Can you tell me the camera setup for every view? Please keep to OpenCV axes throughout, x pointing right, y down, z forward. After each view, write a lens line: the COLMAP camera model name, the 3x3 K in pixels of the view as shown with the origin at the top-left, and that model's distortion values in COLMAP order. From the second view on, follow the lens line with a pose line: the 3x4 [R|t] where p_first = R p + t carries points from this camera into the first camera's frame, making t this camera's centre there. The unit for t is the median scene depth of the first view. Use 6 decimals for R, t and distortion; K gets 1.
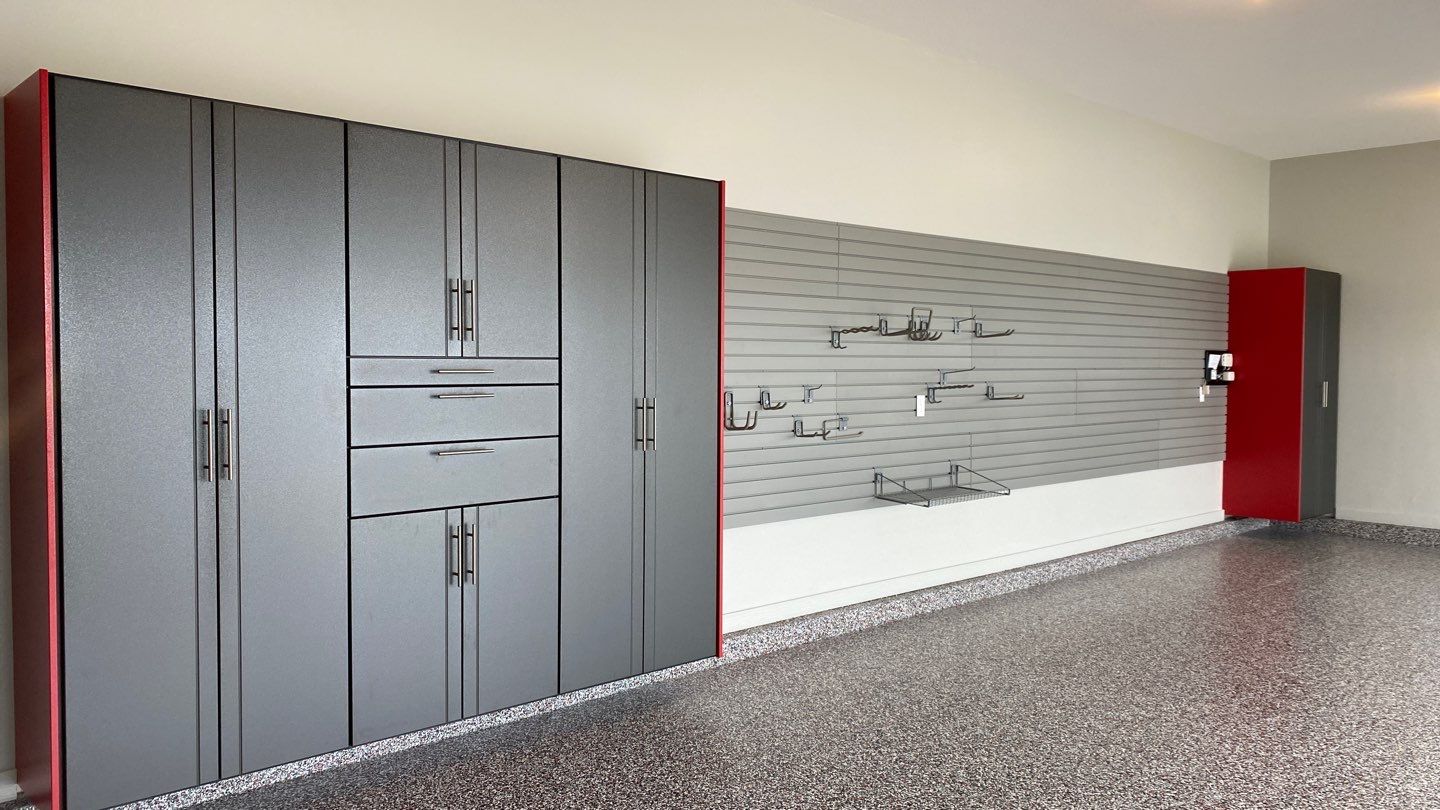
lens RADIAL K [[1098.8, 0, 721.4], [0, 1098.8, 400.7], [0, 0, 1]] dist [0.062901, -0.066925]
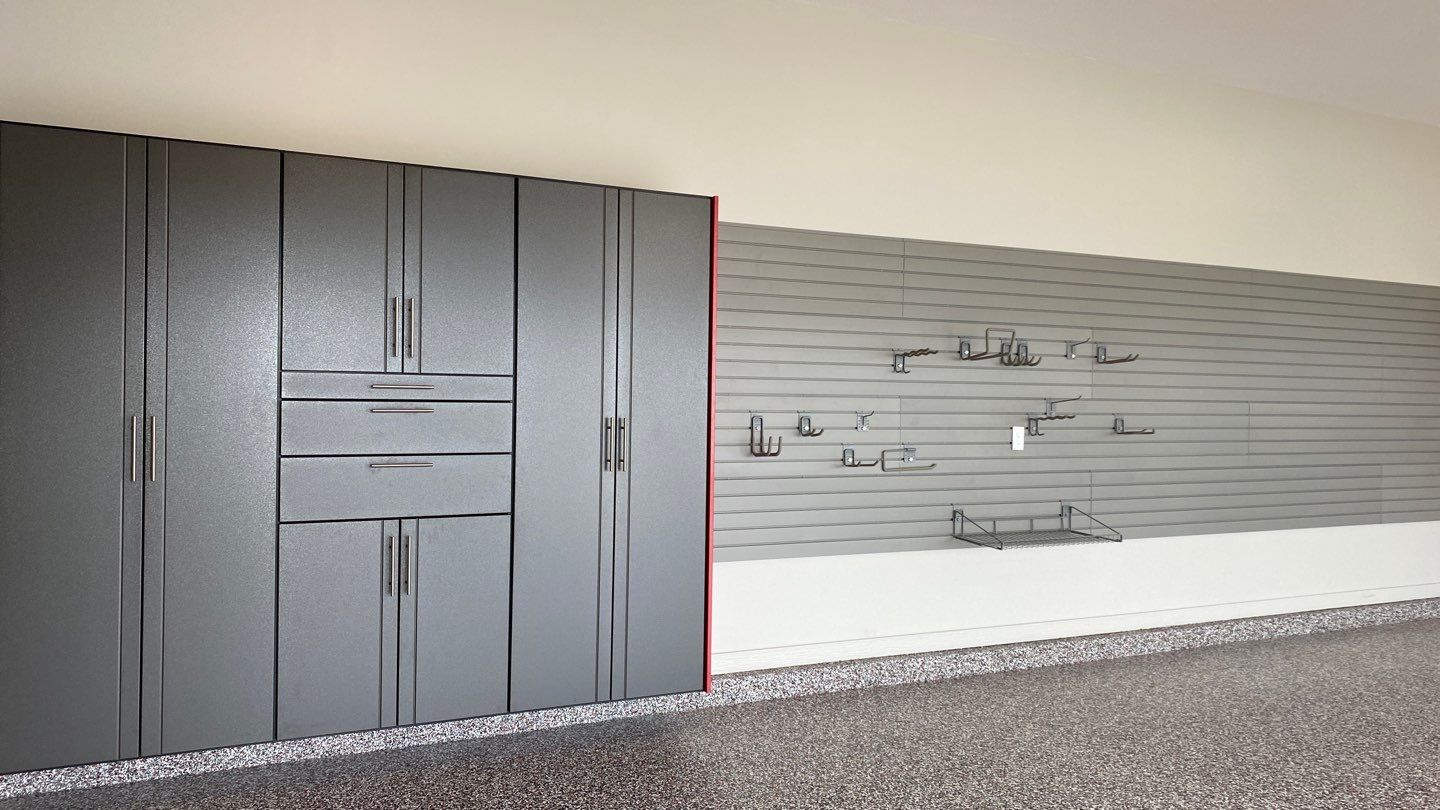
lens RADIAL K [[1108.9, 0, 720.7], [0, 1108.9, 401.3], [0, 0, 1]] dist [0.024409, -0.001314]
pose [[0.956193, 0.011110, -0.292527, 0.231642], [-0.021094, 0.999297, -0.030998, 0.008376], [0.291977, 0.035811, 0.955755, 0.061231]]
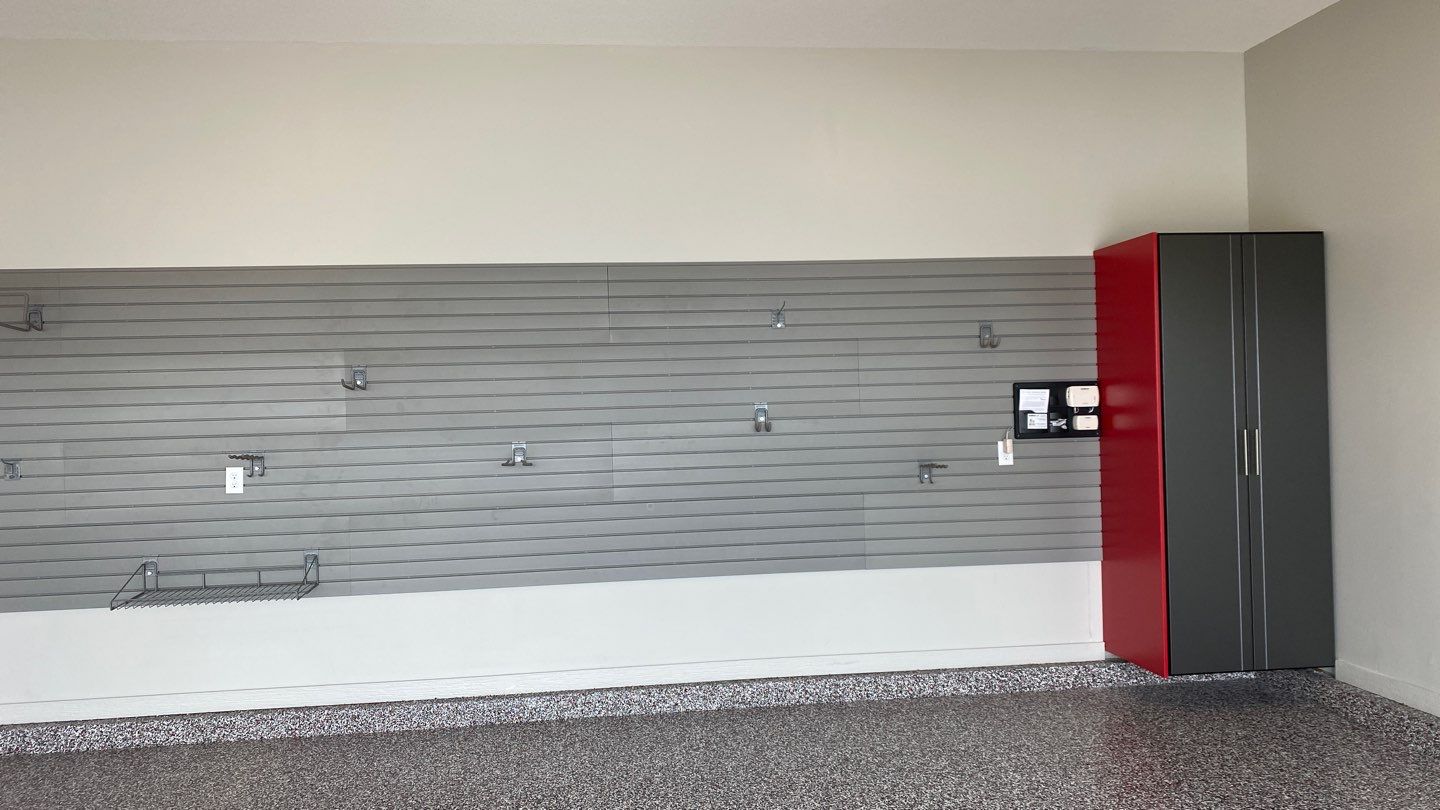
lens RADIAL K [[927.3, 0, 679.6], [0, 927.3, 422.7], [0, 0, 1]] dist [0.015870, -0.005542]
pose [[0.788703, -0.028549, -0.614112, 0.926860], [0.011456, 0.999430, -0.031750, -0.013153], [0.614668, 0.018006, 0.788580, 0.717716]]
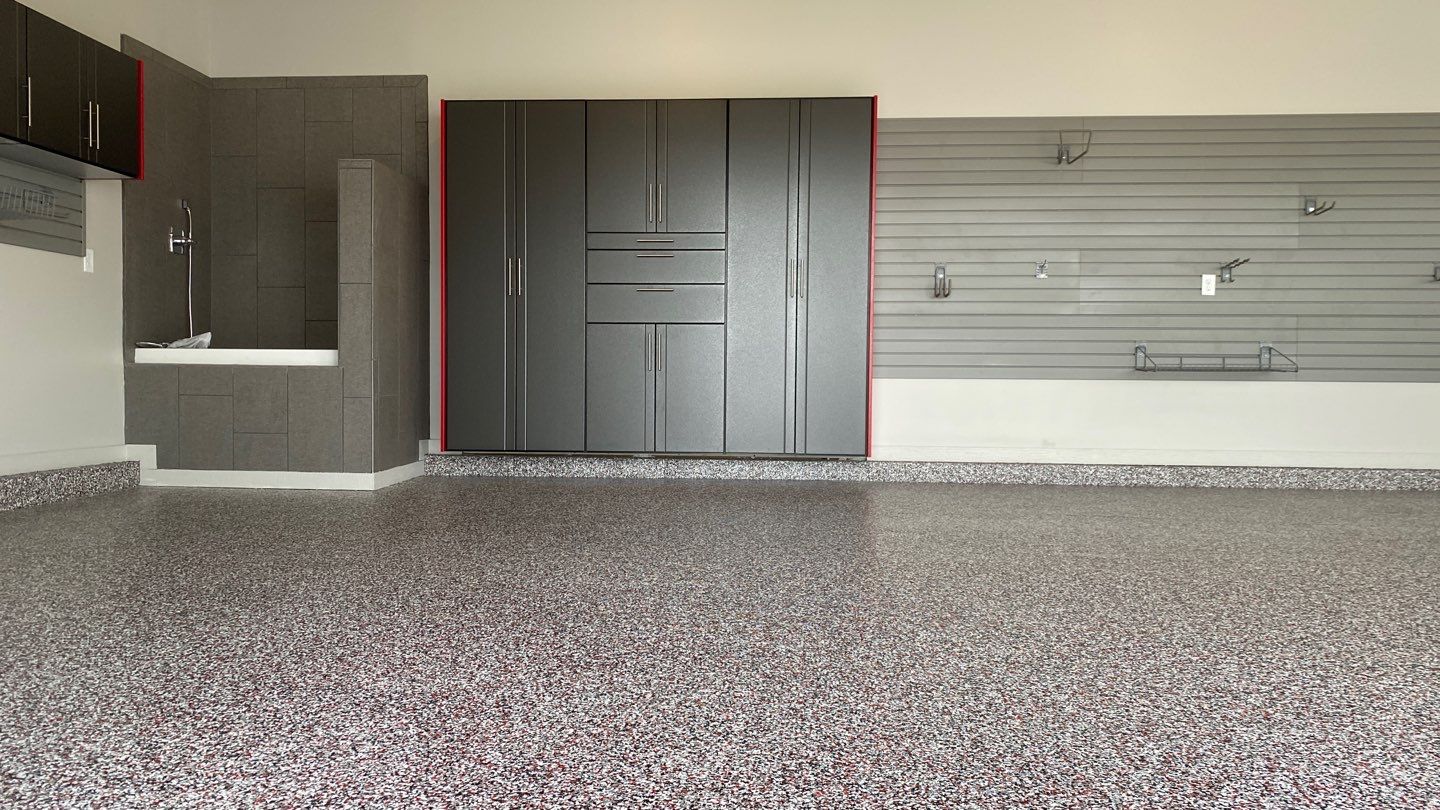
lens RADIAL K [[1071.0, 0, 718.8], [0, 1071.0, 409.3], [0, 0, 1]] dist [0.071171, -0.142926]
pose [[0.673418, 0.019155, -0.739014, 0.666829], [-0.032810, 0.999454, -0.003992, 0.149706], [0.738533, 0.026935, 0.673679, -0.002981]]
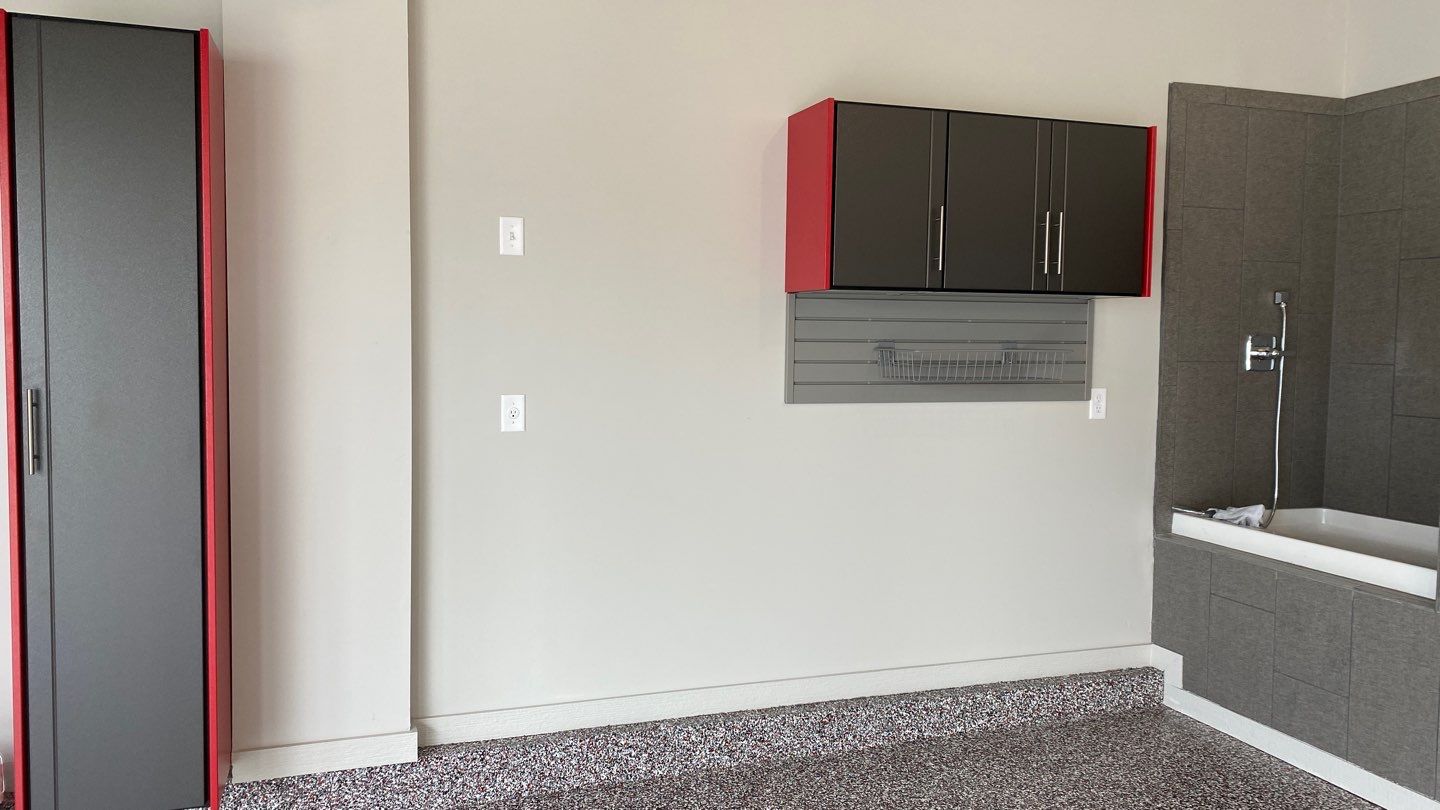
lens RADIAL K [[1100.2, 0, 720.7], [0, 1100.2, 395.1], [0, 0, 1]] dist [0.013978, -0.010694]
pose [[-0.411317, 0.042077, -0.910521, 0.355951], [-0.050325, 0.996362, 0.068778, -0.010997], [0.910102, 0.074111, -0.407703, 0.295296]]
